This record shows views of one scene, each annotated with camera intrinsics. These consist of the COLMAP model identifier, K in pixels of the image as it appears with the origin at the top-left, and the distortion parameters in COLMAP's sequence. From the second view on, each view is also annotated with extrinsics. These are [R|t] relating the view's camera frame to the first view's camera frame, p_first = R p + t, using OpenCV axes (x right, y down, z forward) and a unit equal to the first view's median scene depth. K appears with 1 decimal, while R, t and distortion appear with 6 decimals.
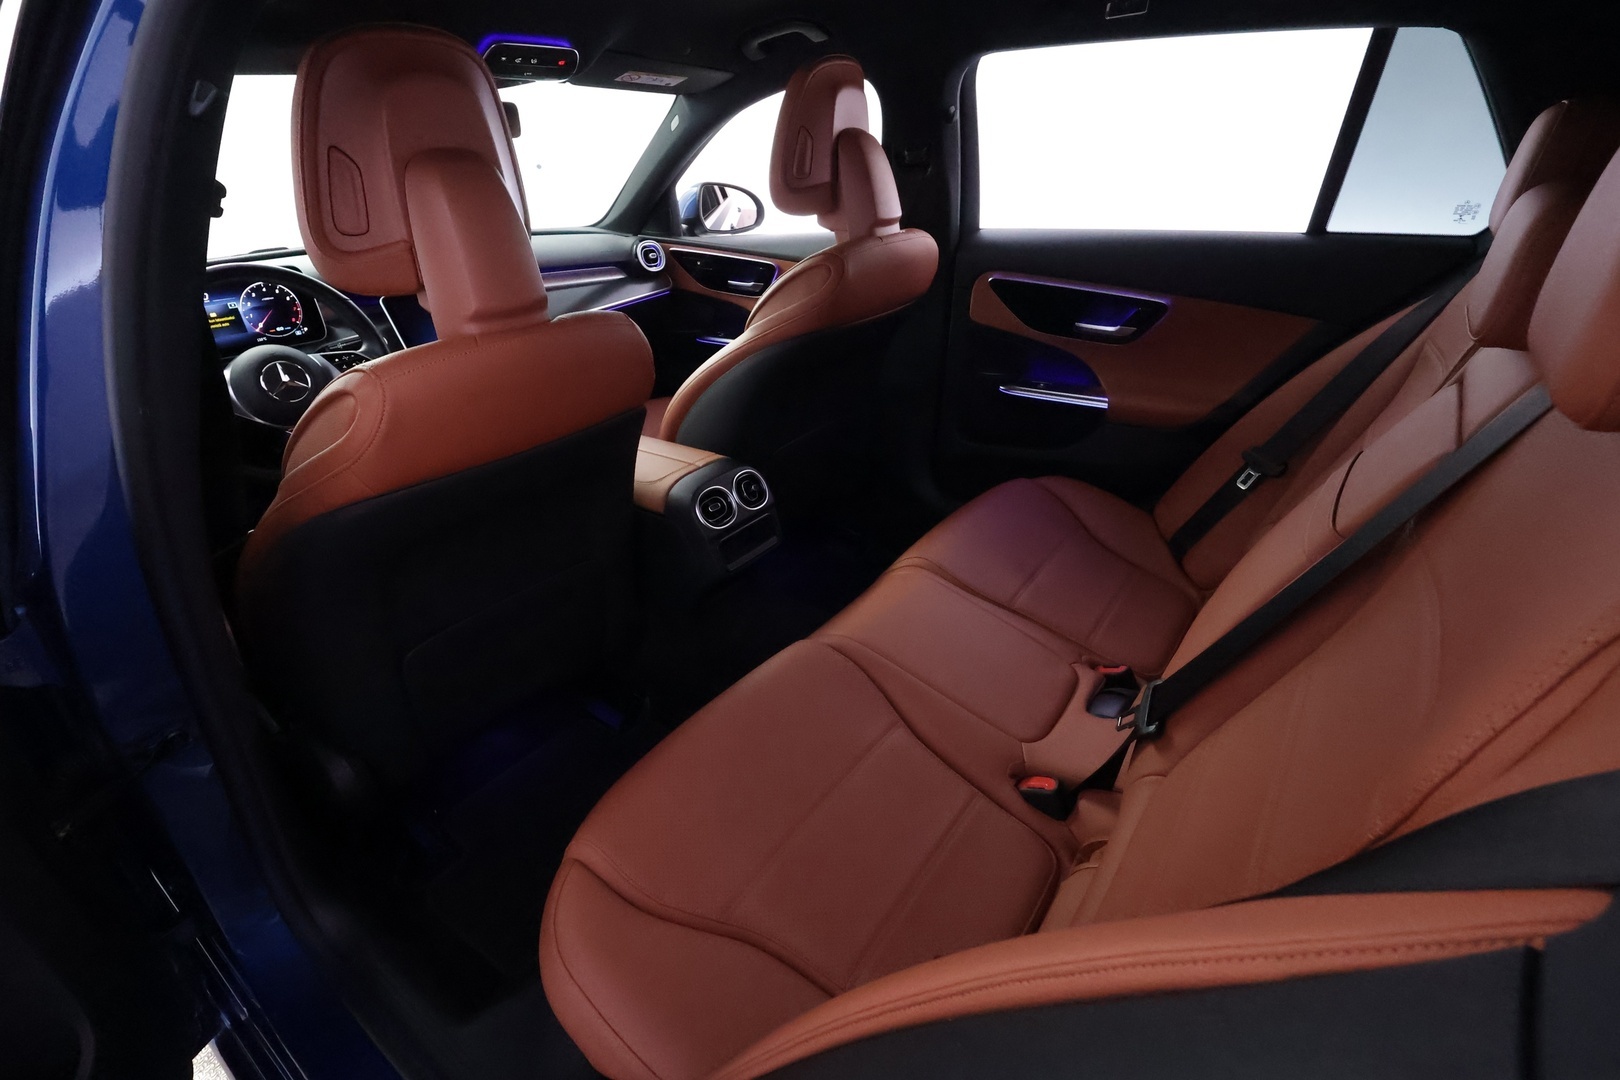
lens RADIAL K [[755.5, 0, 808.1], [0, 755.5, 544.6], [0, 0, 1]] dist [-0.002608, 0.001266]
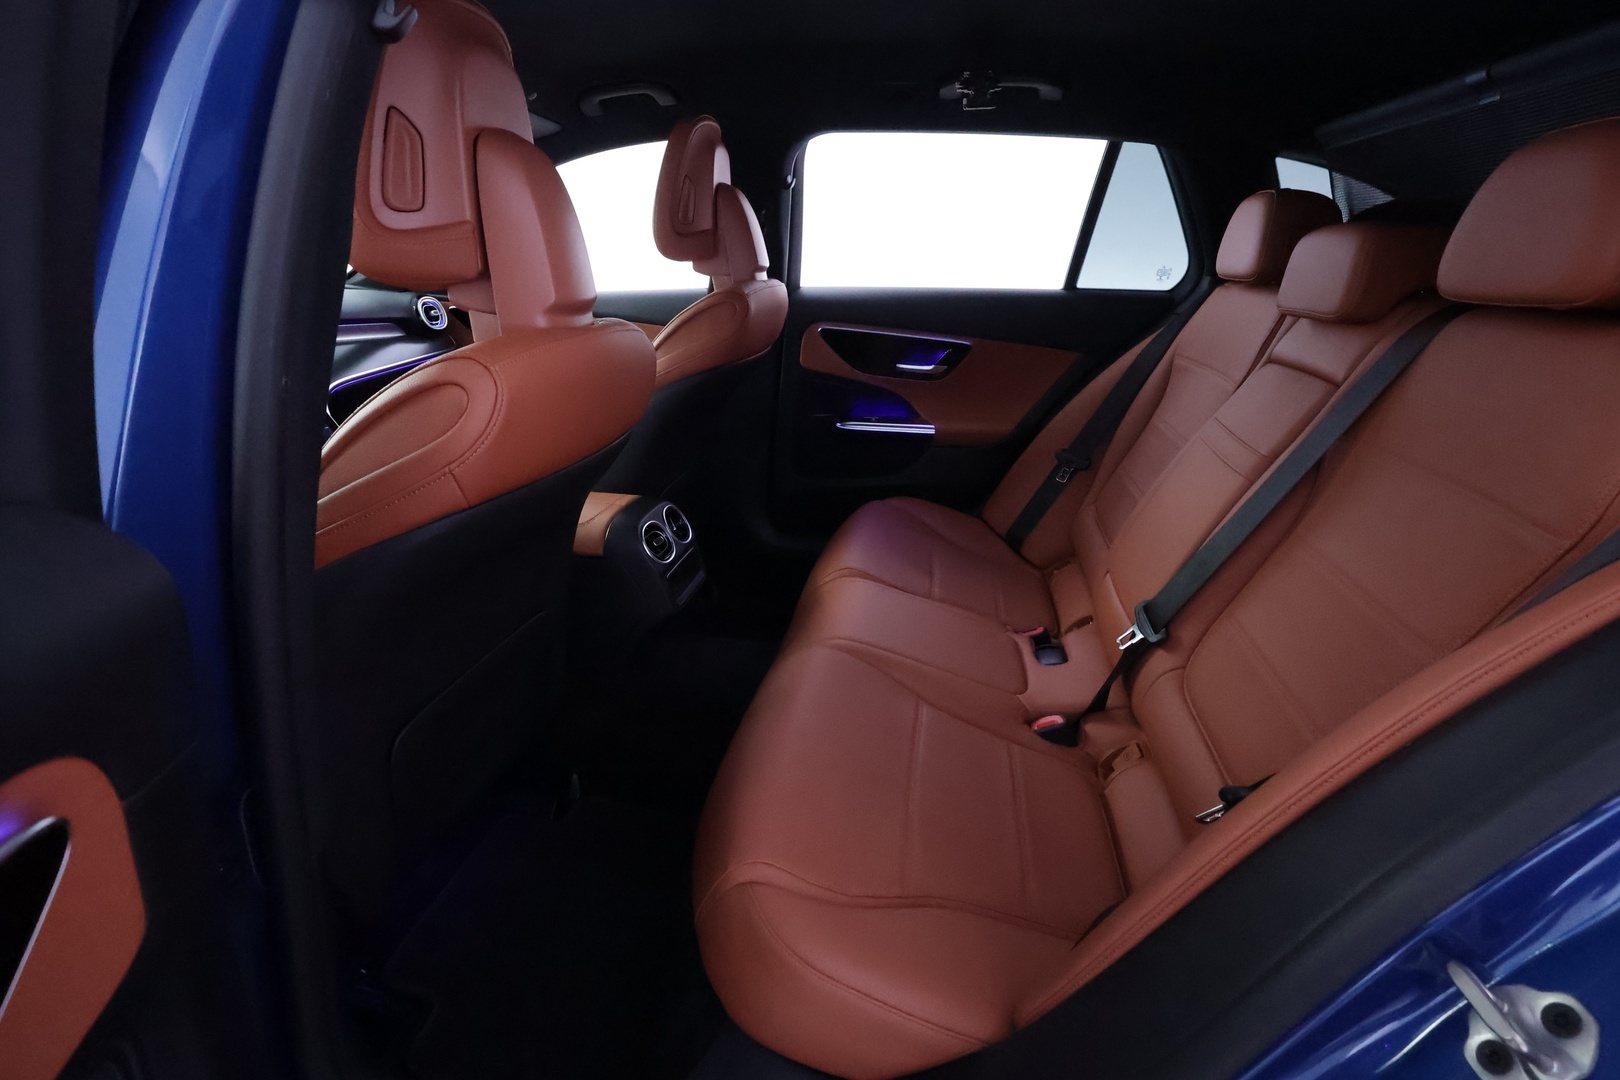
lens RADIAL K [[755.5, 0, 806.4], [0, 755.5, 545.8], [0, 0, 1]] dist [-0.002608, 0.001266]
pose [[0.897940, -0.113224, 0.425305, -0.335500], [0.161871, 0.983571, -0.079912, 0.058798], [-0.409270, 0.140601, 0.901515, 0.052960]]
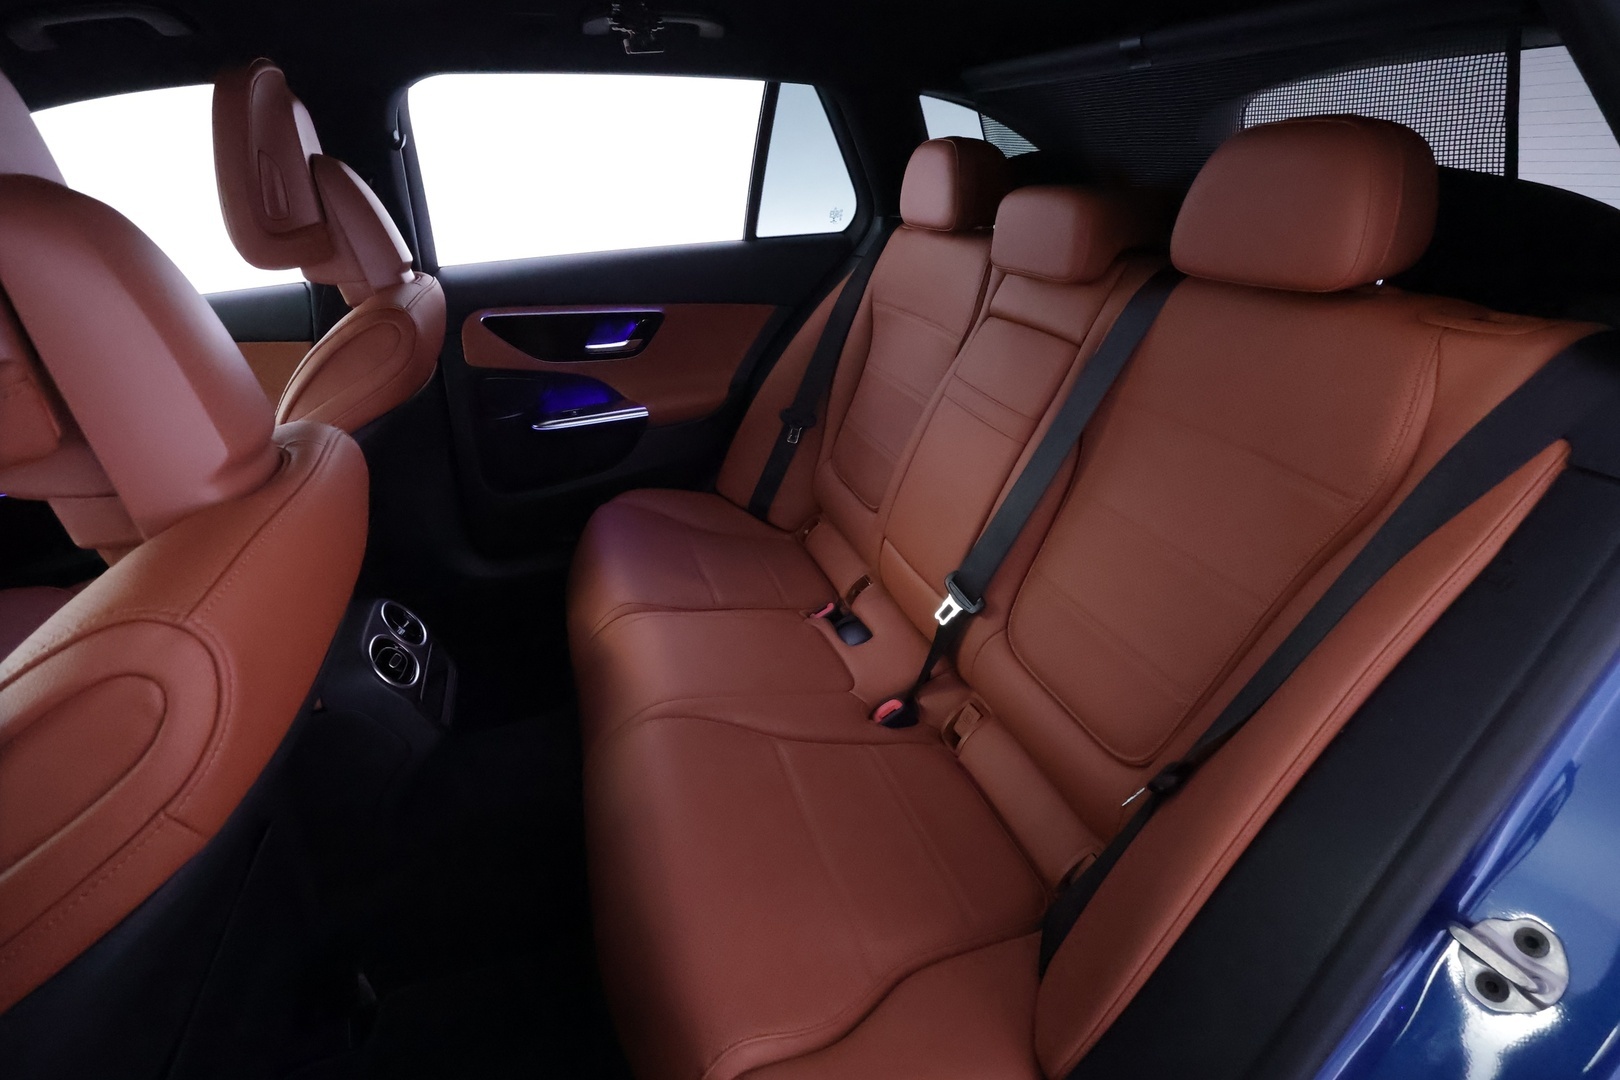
lens RADIAL K [[755.5, 0, 813.3], [0, 755.5, 548.7], [0, 0, 1]] dist [-0.002608, 0.001266]
pose [[0.568377, -0.373641, 0.733035, -0.358182], [0.397990, 0.904624, 0.152512, -0.089489], [-0.720105, 0.205057, 0.662873, 0.183405]]
